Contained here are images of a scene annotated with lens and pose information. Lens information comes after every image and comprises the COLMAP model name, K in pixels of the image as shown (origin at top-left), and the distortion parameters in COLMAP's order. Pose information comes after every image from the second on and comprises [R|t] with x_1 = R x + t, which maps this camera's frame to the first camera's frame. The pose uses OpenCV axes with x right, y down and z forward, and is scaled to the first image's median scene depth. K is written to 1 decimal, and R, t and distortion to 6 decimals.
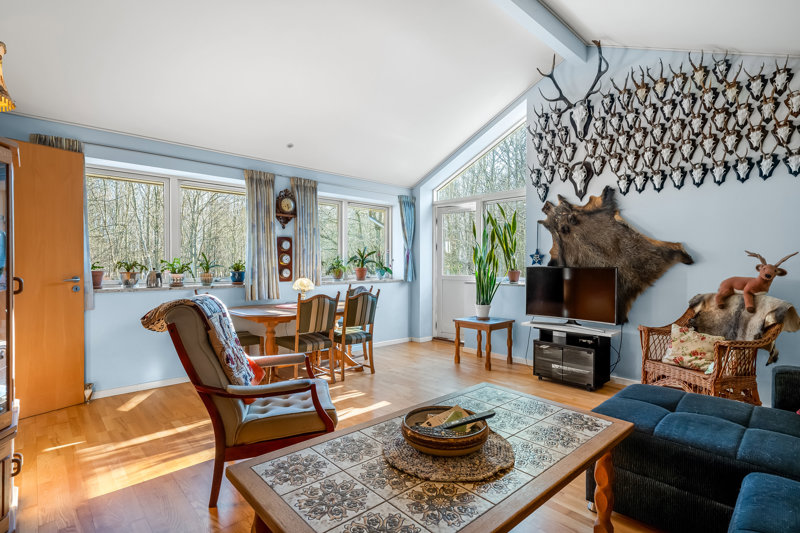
lens RADIAL K [[391.5, 0, 400.0], [0, 391.5, 266.5], [0, 0, 1]] dist [0.003993, 0.000545]
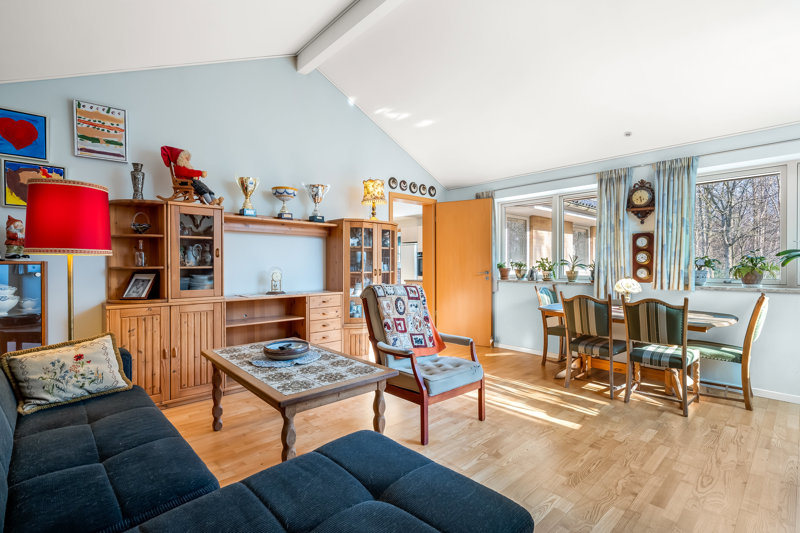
lens RADIAL K [[366.6, 0, 400.0], [0, 366.6, 266.5], [0, 0, 1]] dist [0.000449, -0.000017]
pose [[-0.005372, 0.001384, -0.999985, 0.584434], [-0.003832, 0.999992, 0.001404, 0.002764], [0.999978, 0.003839, -0.005366, 0.479920]]
